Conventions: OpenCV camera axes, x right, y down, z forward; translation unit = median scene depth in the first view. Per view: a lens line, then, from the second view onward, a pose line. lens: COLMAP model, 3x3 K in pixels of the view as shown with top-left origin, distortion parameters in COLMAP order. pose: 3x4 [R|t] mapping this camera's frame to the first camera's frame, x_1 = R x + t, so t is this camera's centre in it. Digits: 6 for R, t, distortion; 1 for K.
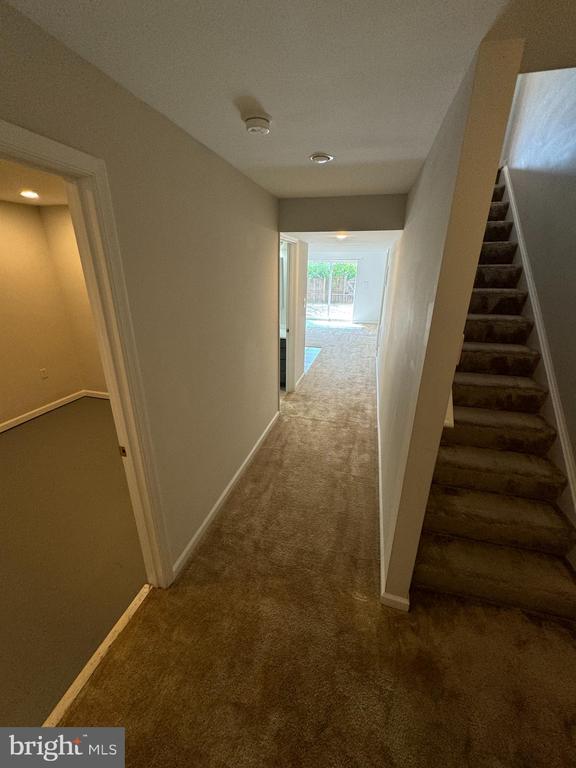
lens RADIAL K [[307.1, 0, 288.1], [0, 307.1, 383.4], [0, 0, 1]] dist [-0.001267, 0.000196]
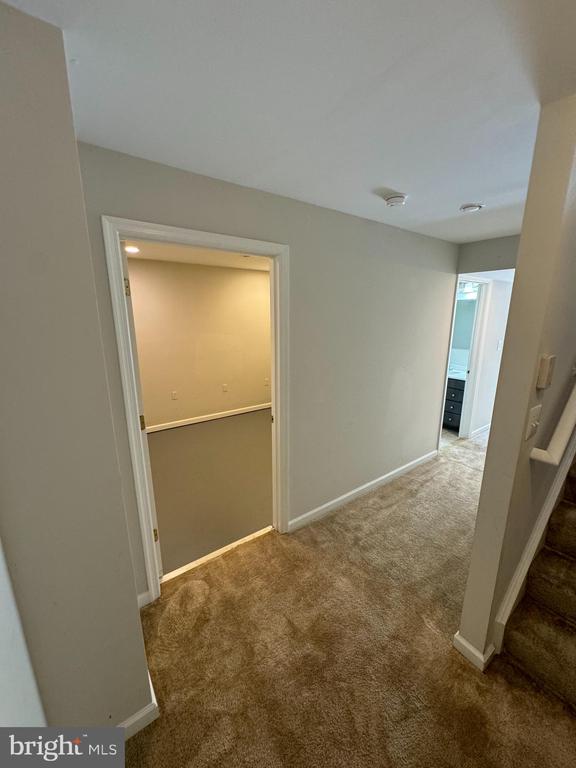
lens RADIAL K [[307.1, 0, 288.1], [0, 307.1, 383.4], [0, 0, 1]] dist [-0.001267, 0.000196]
pose [[0.779462, 0.128975, -0.613029, 0.321691], [-0.214712, 0.974306, -0.068020, 0.098750], [0.588505, 0.184644, 0.787127, -0.141279]]
